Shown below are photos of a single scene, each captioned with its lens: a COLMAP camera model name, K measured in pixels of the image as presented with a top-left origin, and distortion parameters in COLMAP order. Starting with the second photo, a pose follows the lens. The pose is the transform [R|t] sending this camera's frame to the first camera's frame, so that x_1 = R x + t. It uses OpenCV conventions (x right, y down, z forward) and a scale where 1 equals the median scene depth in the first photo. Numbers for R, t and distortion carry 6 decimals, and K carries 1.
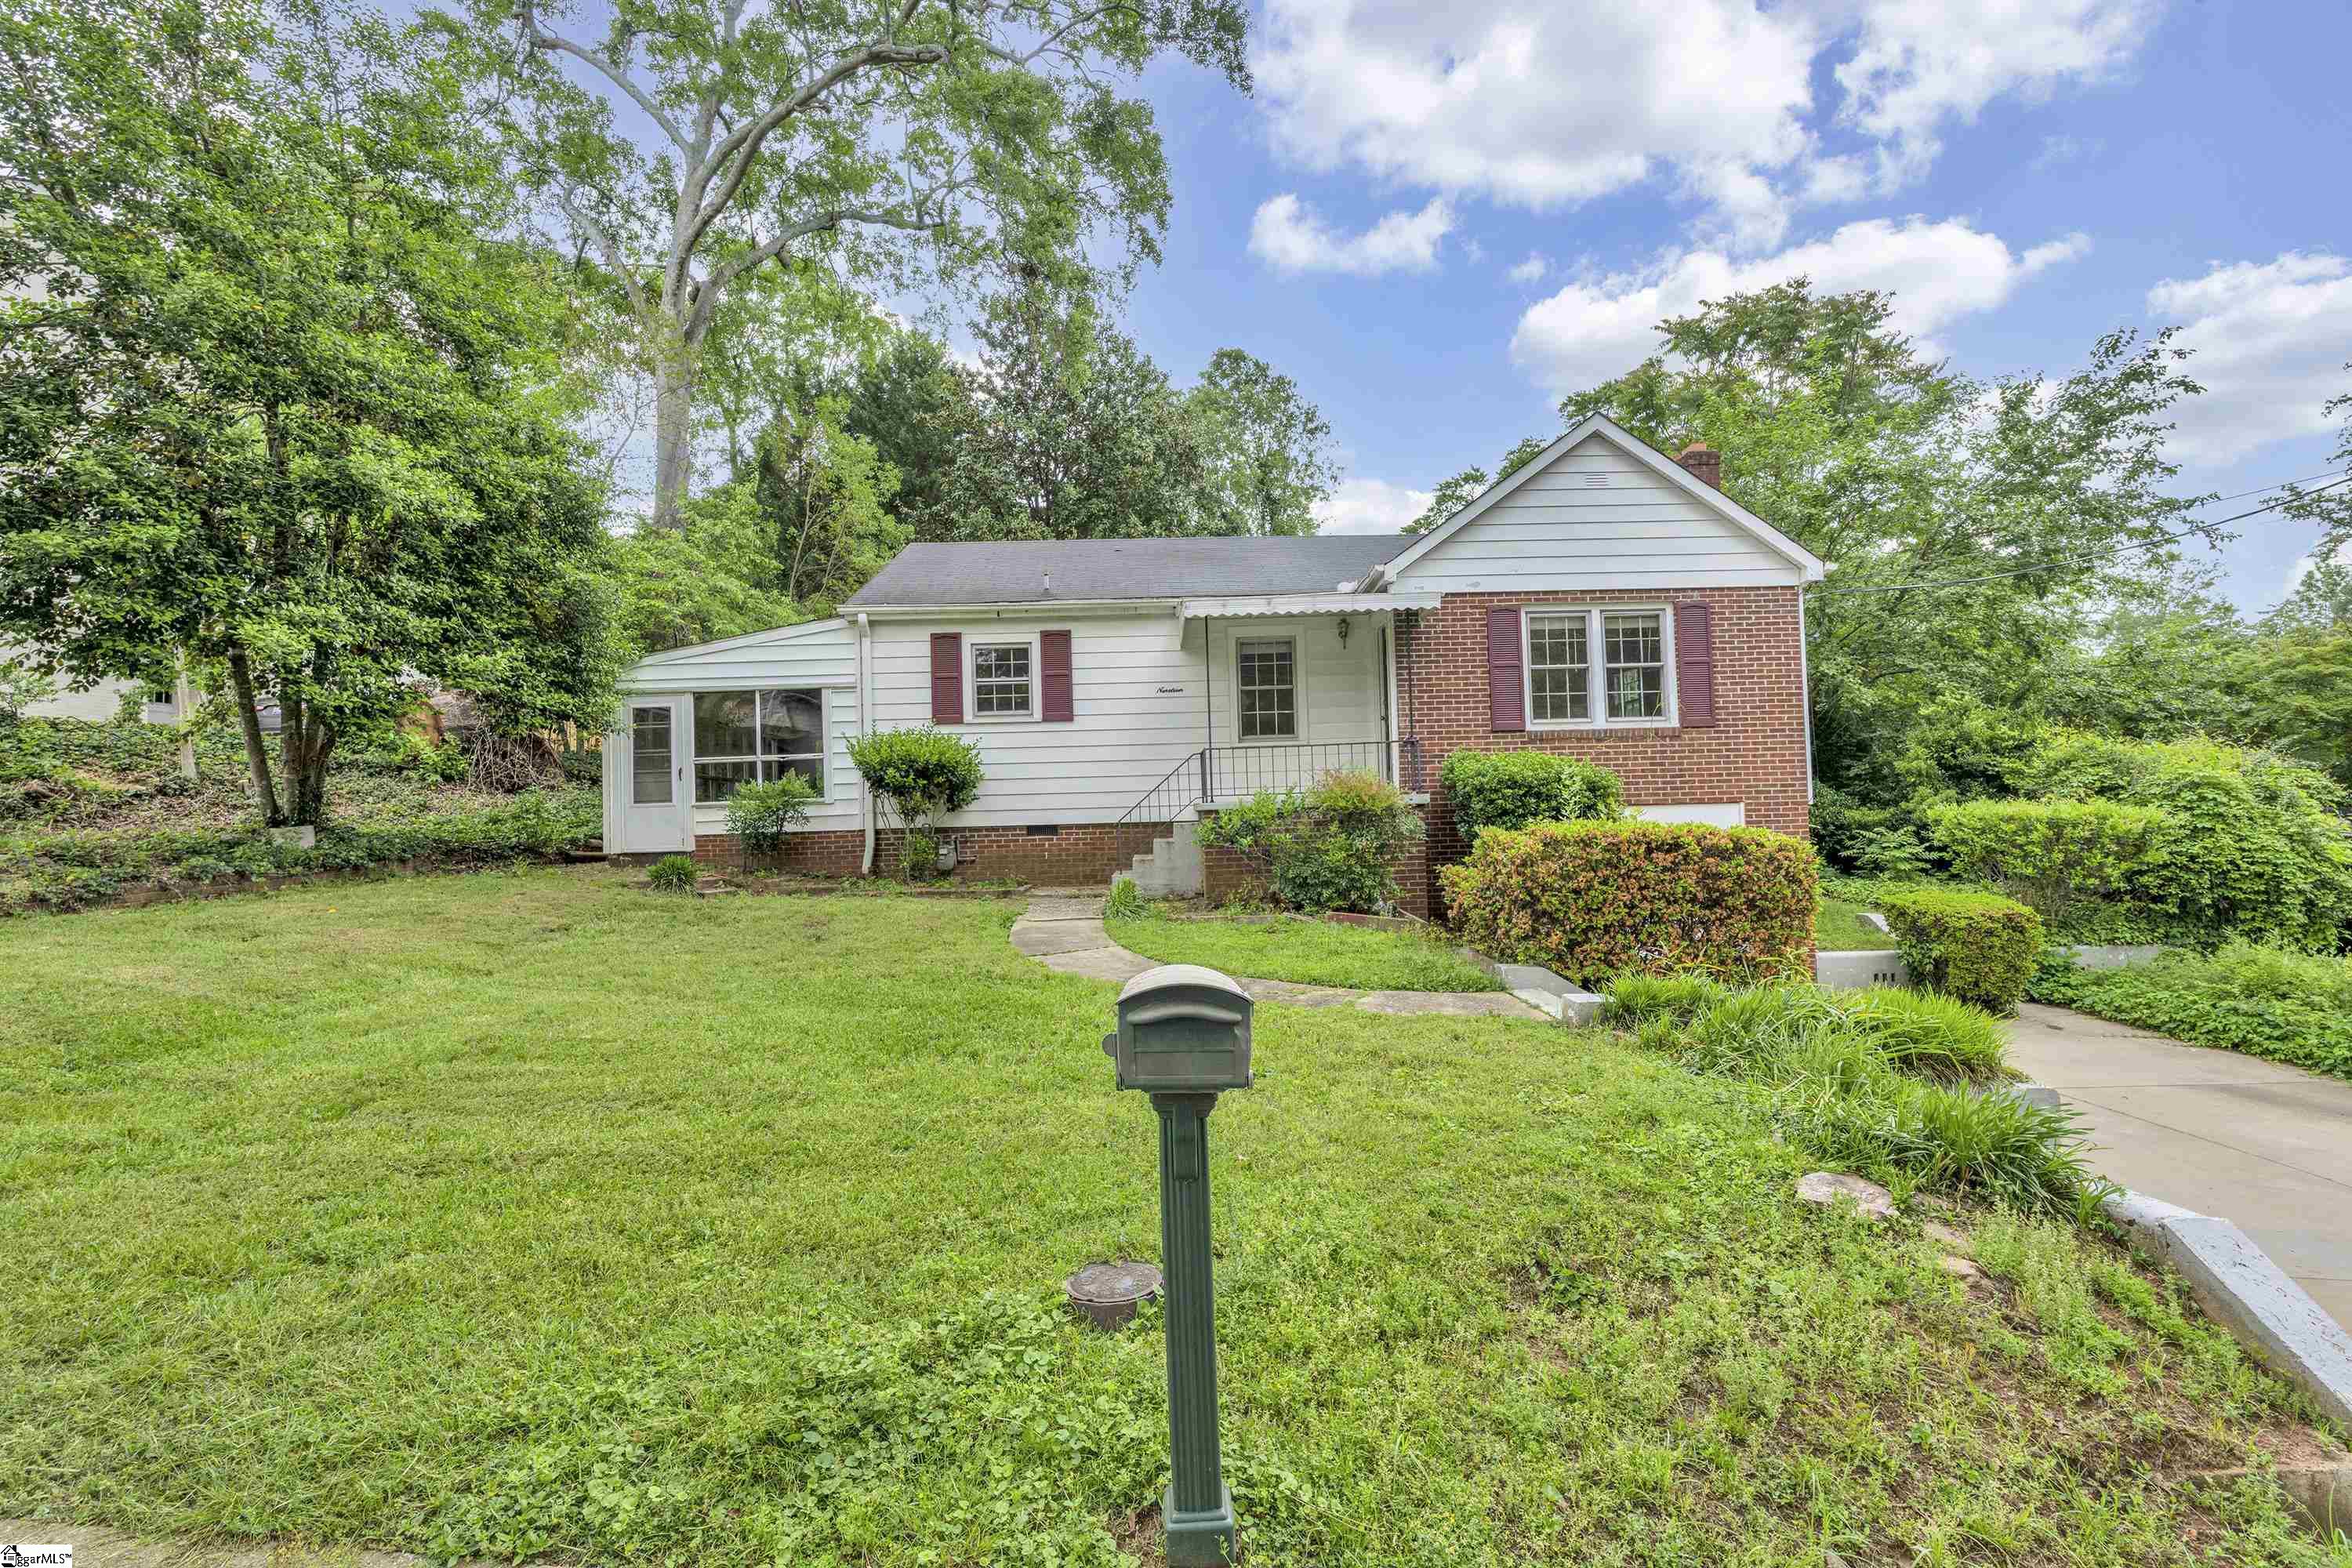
lens RADIAL K [[1032.2, 0, 1176.4], [0, 1032.2, 787.1], [0, 0, 1]] dist [-0.005229, 0.000562]
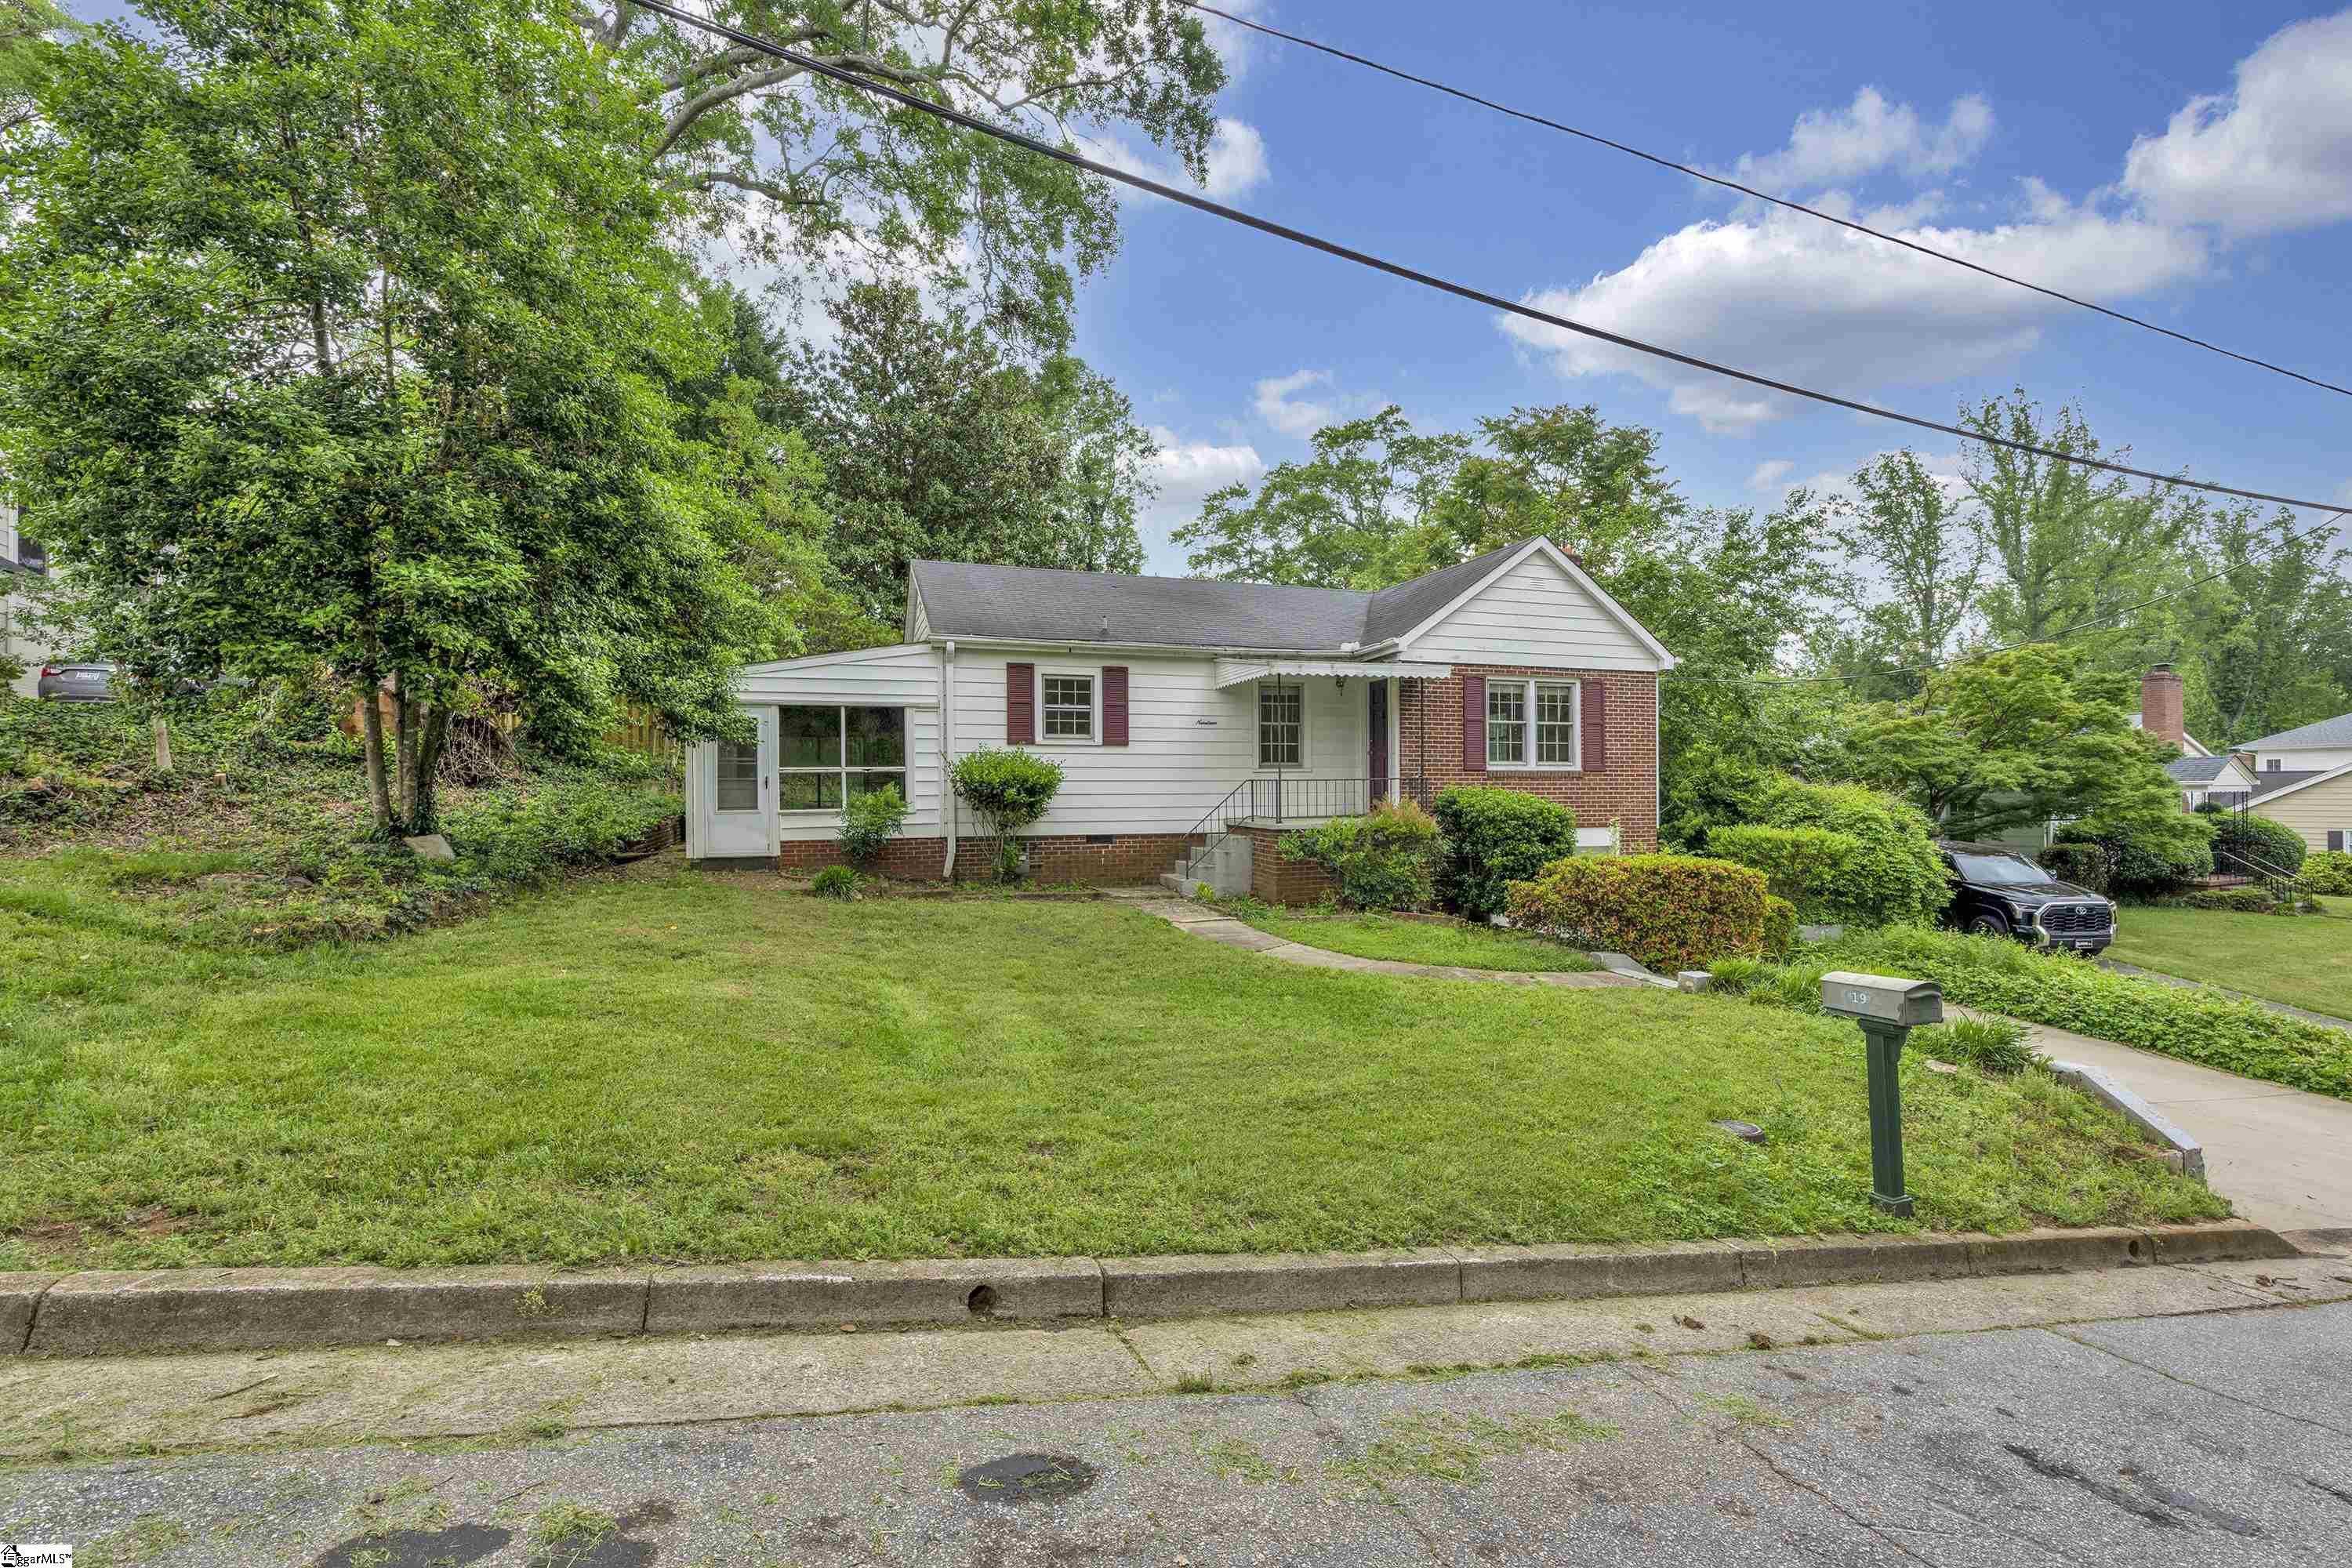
lens RADIAL K [[1032.2, 0, 1183.4], [0, 1032.2, 787.9], [0, 0, 1]] dist [-0.005229, 0.000562]
pose [[0.951926, 0.024664, 0.305334, -0.397620], [-0.032907, 0.999219, 0.021879, -0.044142], [-0.304556, -0.030875, 0.951994, -0.129400]]
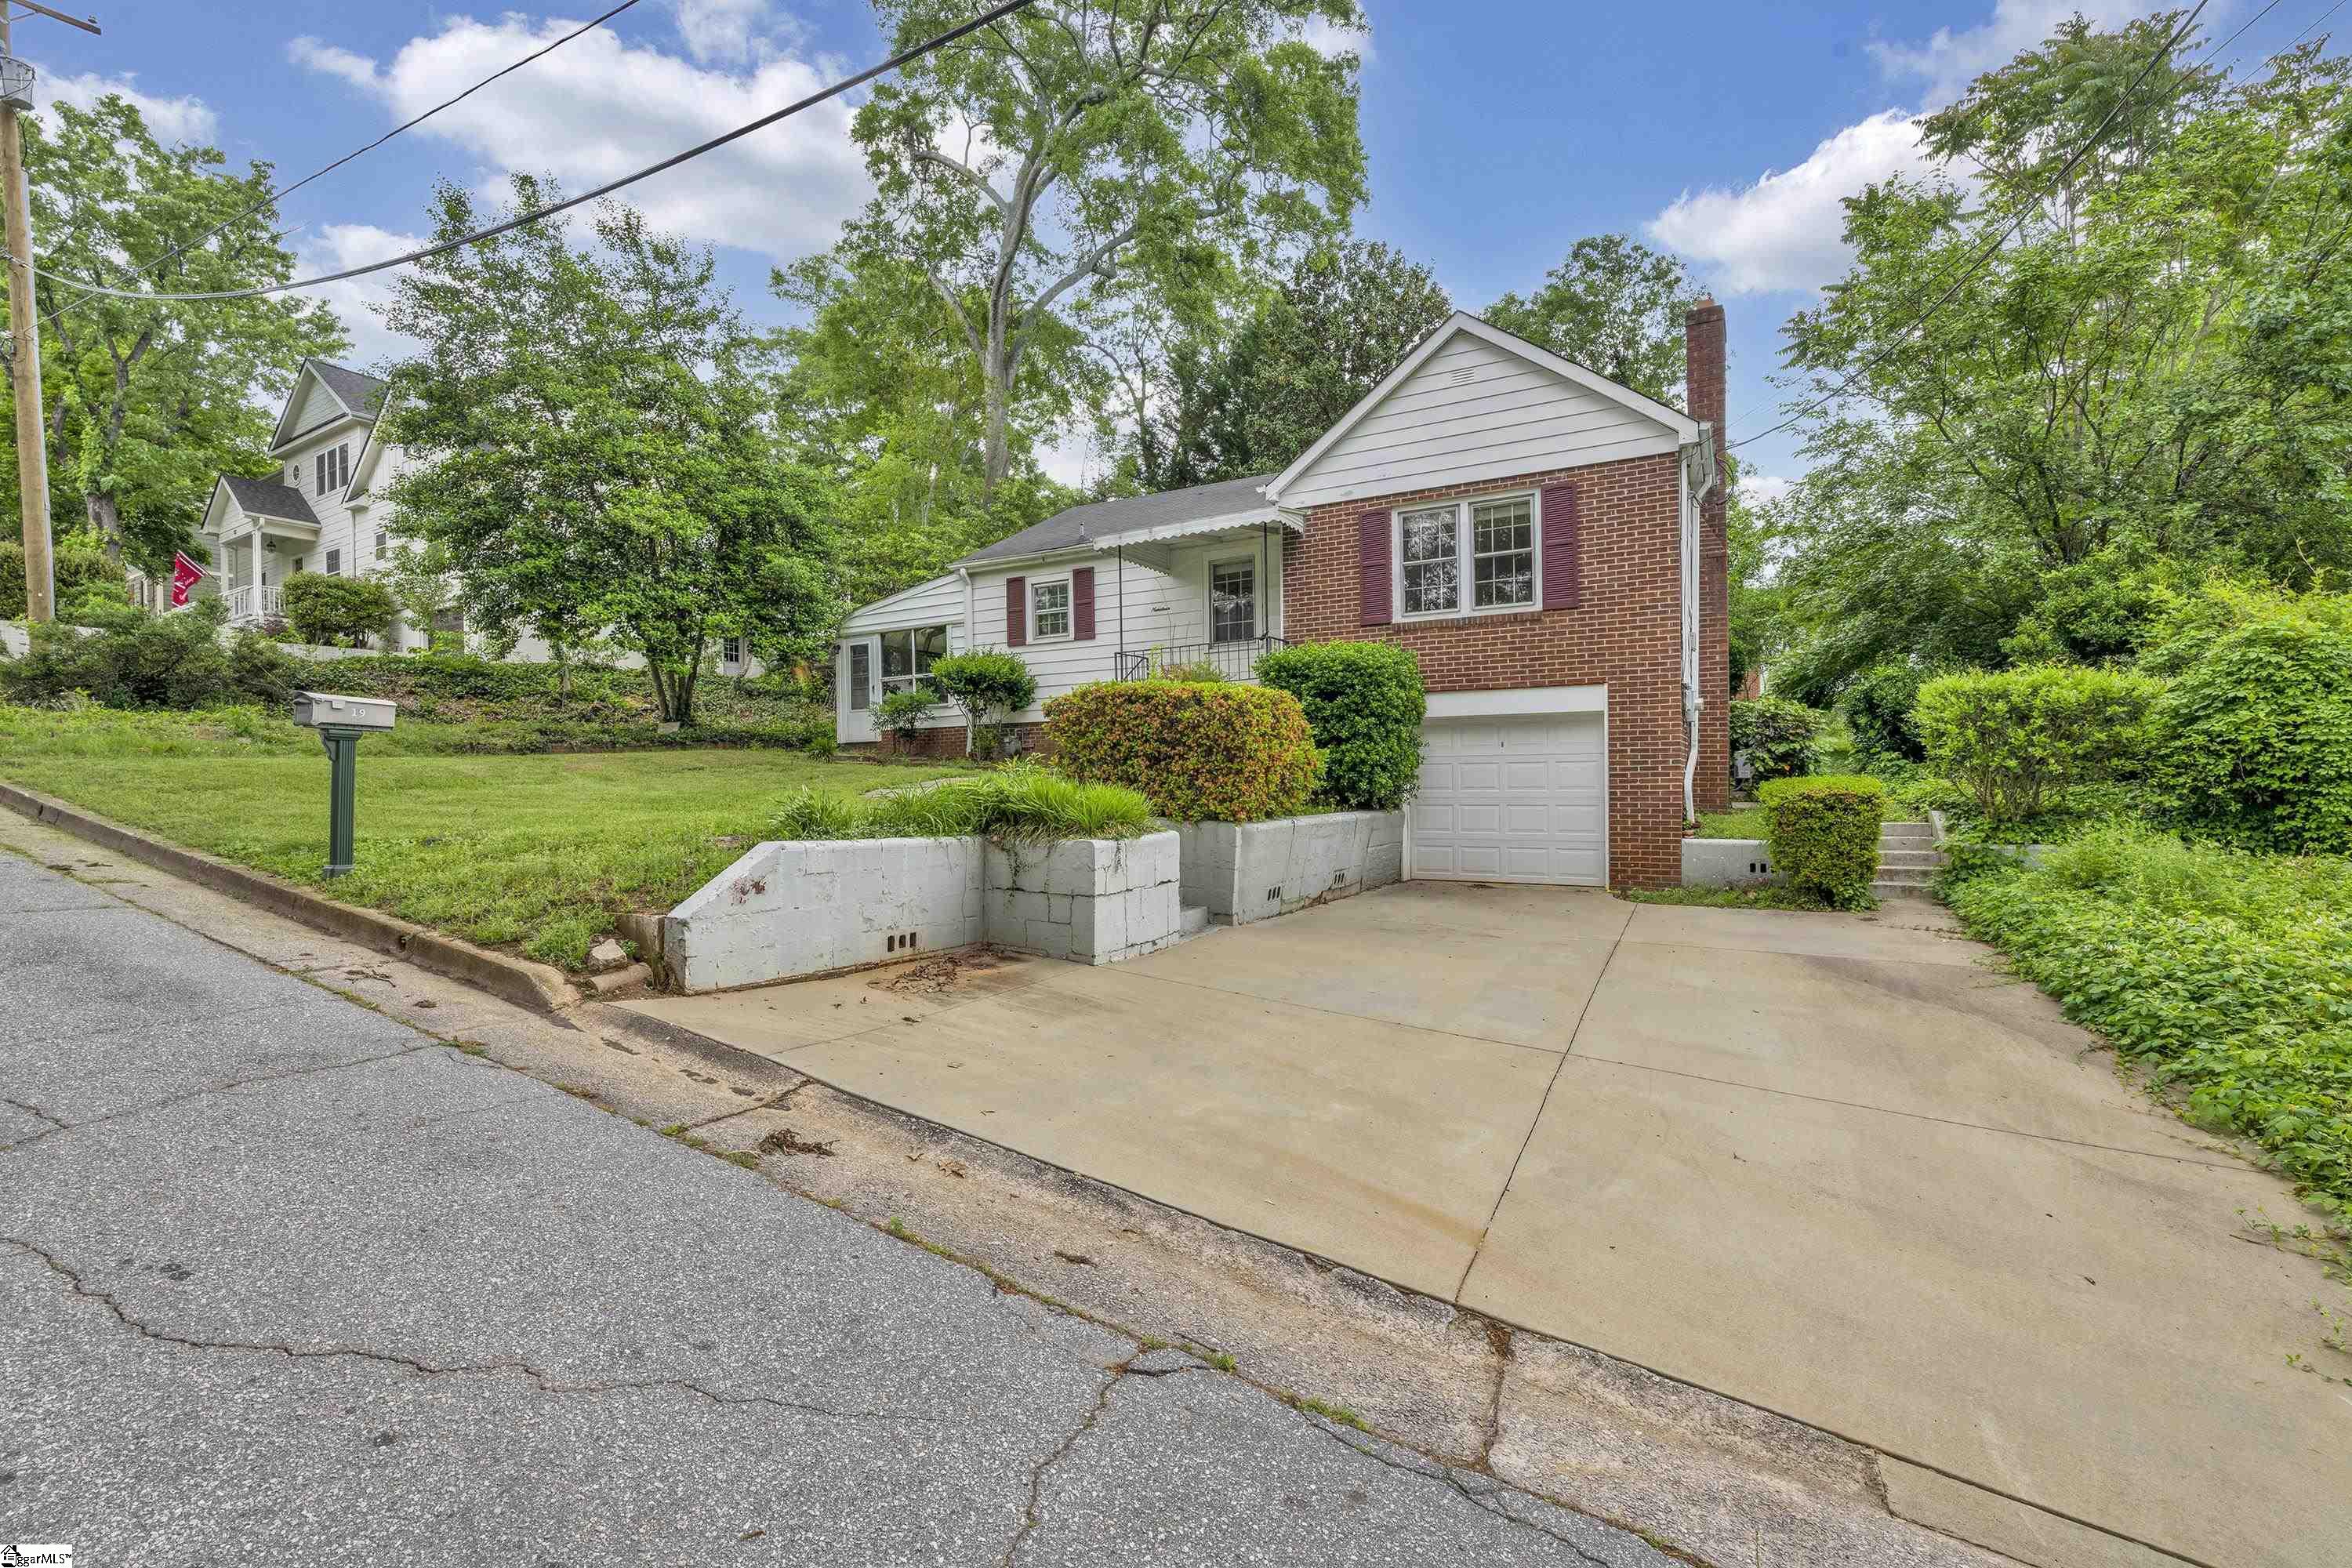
lens RADIAL K [[1032.2, 0, 1172.5], [0, 1032.2, 788.4], [0, 0, 1]] dist [-0.005229, 0.000562]
pose [[0.861011, 0.020010, -0.508192, 0.638820], [0.006289, 0.998730, 0.049981, 0.057896], [0.508547, -0.046230, 0.859792, -0.056136]]
